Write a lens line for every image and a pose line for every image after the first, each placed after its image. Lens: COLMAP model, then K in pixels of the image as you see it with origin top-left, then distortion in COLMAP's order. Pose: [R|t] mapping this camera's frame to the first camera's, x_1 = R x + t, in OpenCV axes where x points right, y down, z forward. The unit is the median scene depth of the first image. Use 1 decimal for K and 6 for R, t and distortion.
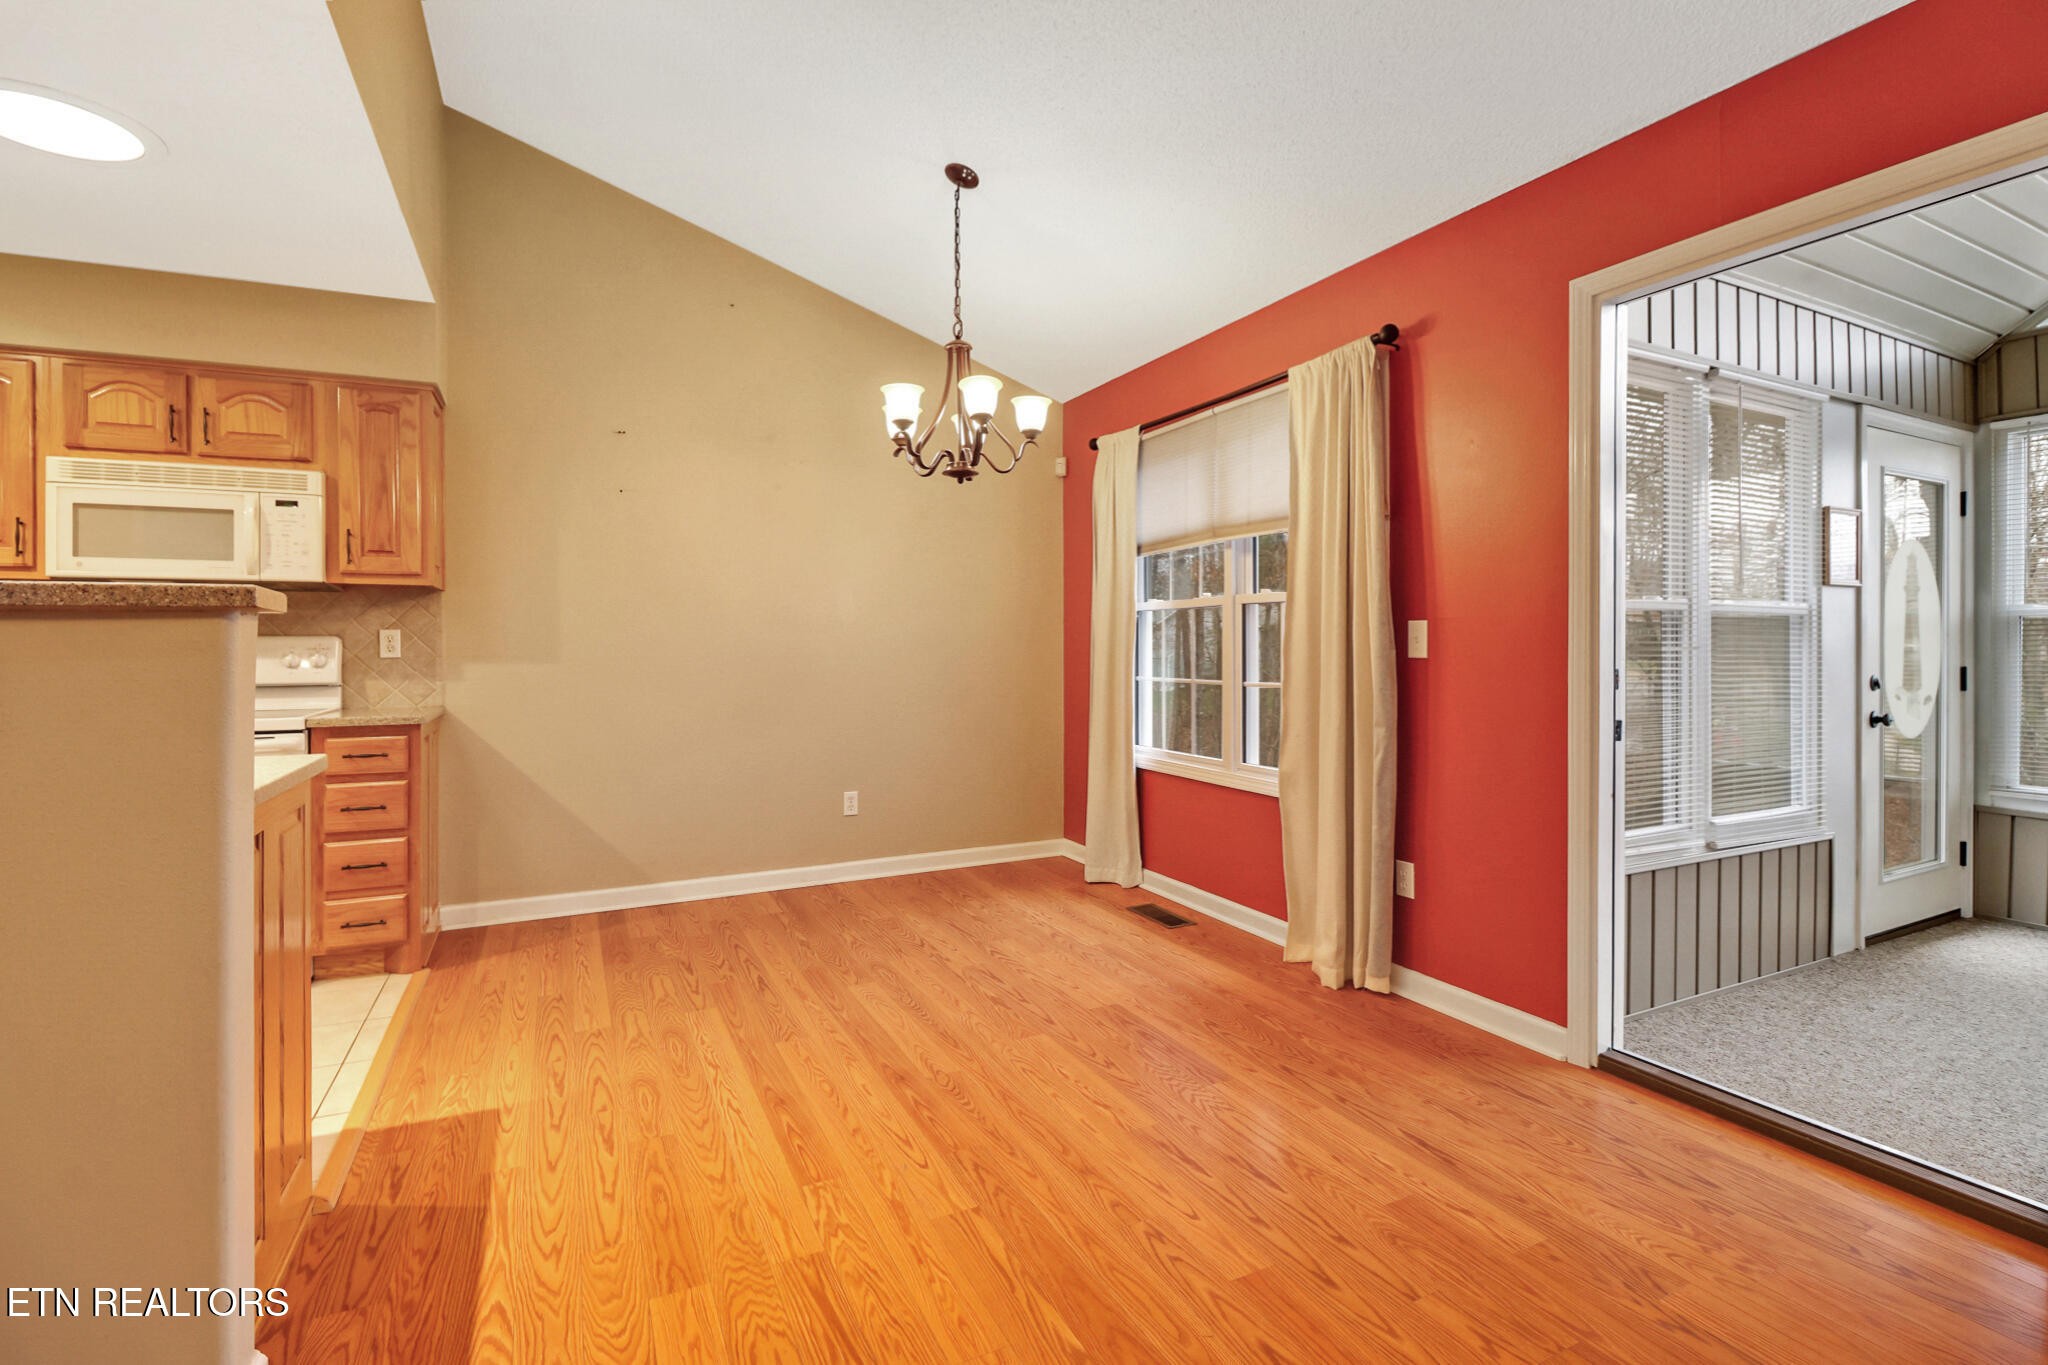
lens RADIAL K [[952.1, 0, 1018.6], [0, 952.1, 654.3], [0, 0, 1]] dist [-0.008250, -0.000886]
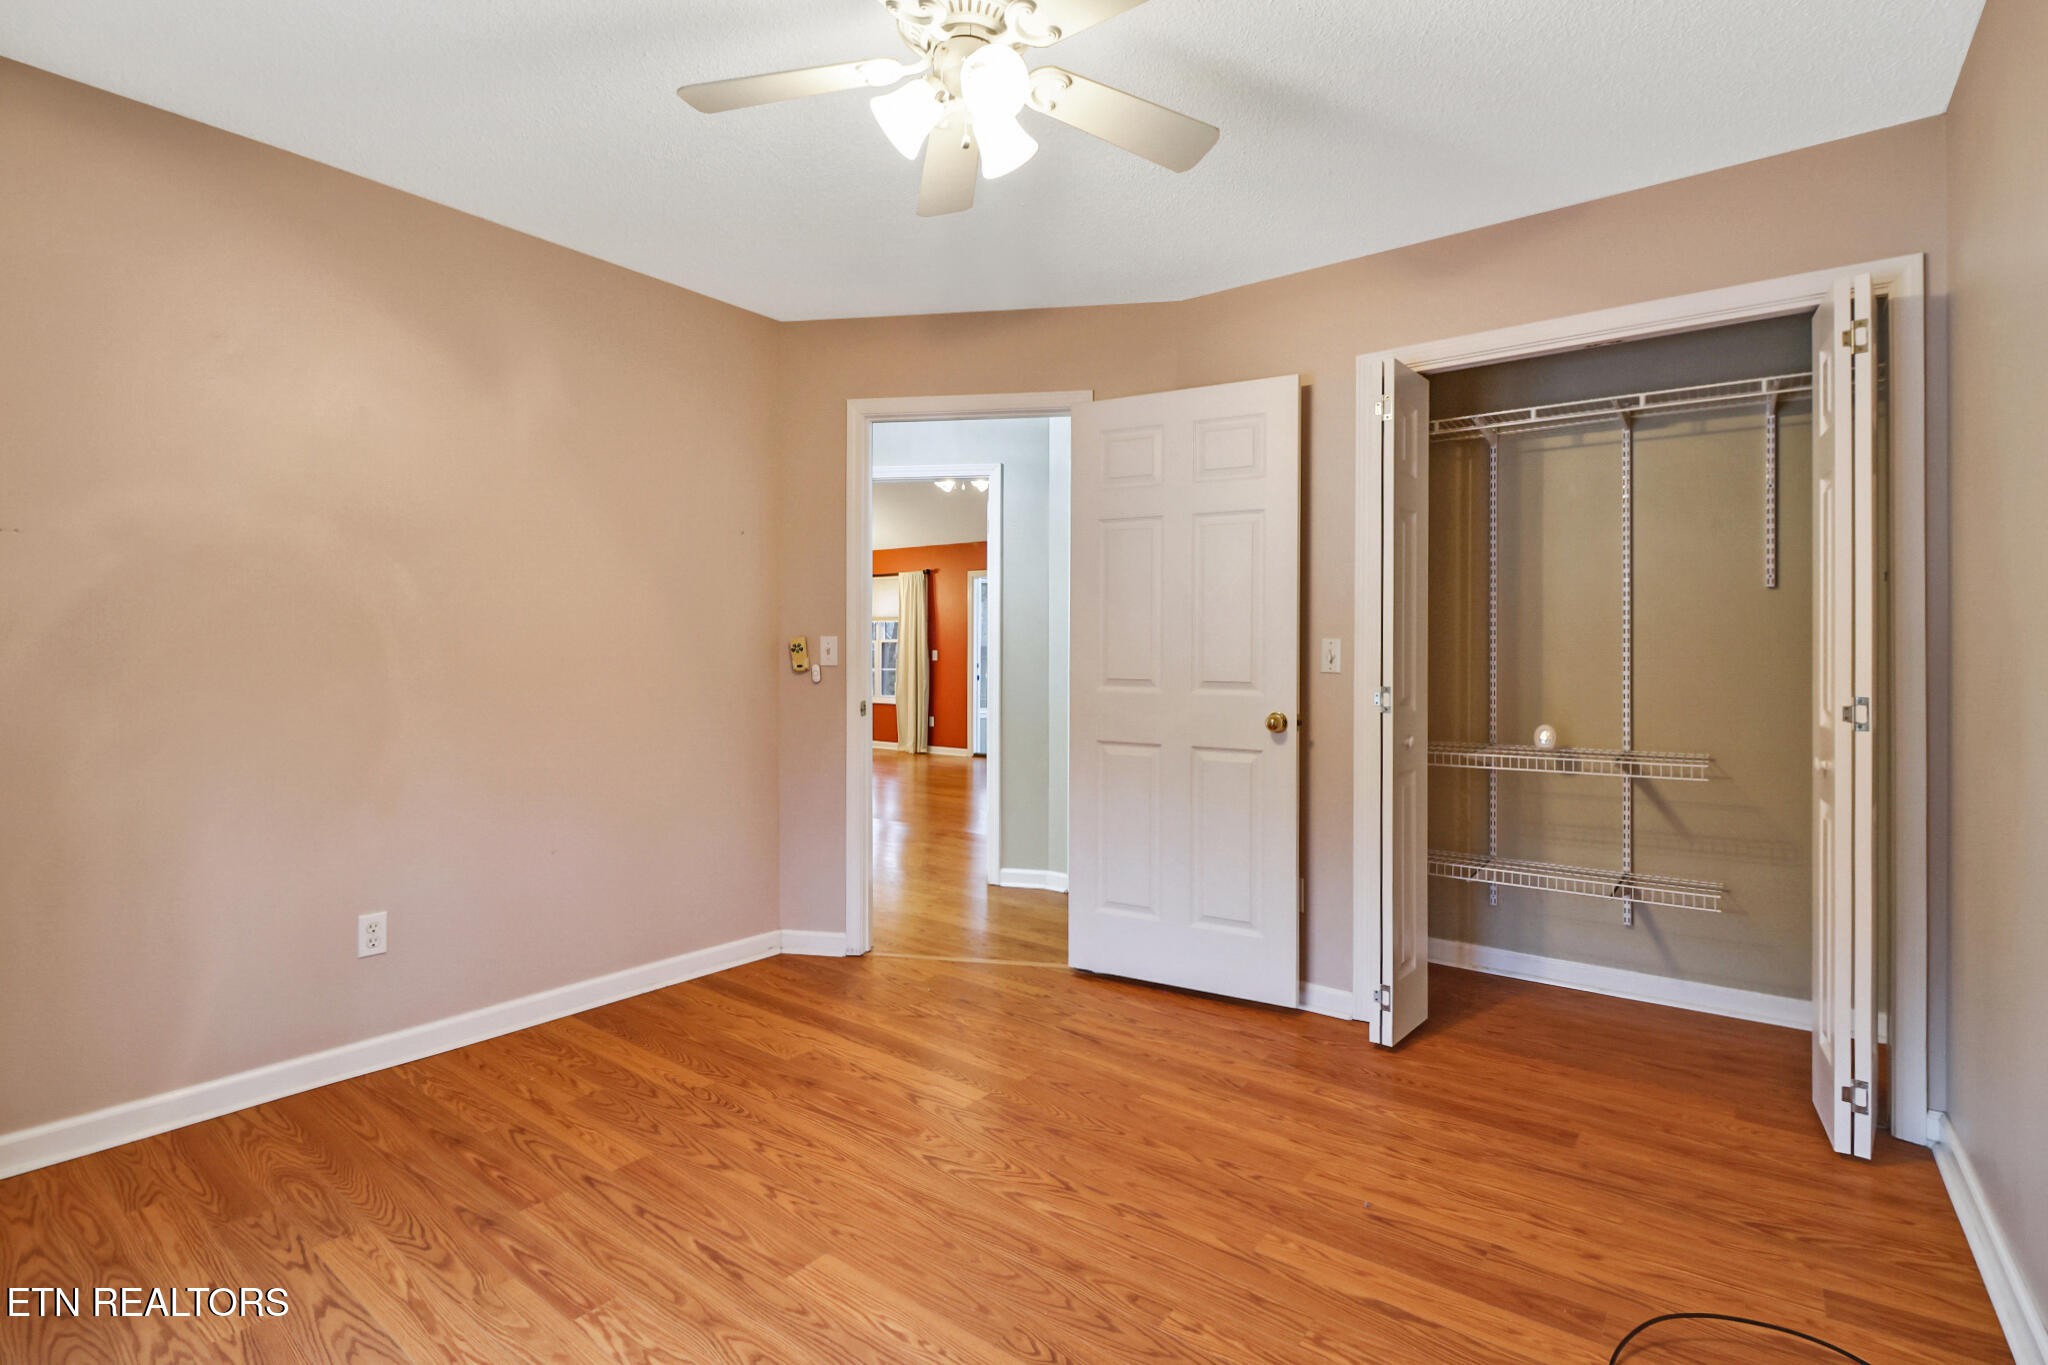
lens RADIAL K [[952.1, 0, 1018.6], [0, 952.1, 654.3], [0, 0, 1]] dist [-0.008250, -0.000886]
pose [[0.888945, 0.006316, 0.457971, -0.876808], [-0.001543, 0.999941, -0.010794, 0.016922], [-0.458012, 0.008889, 0.888902, -2.170974]]
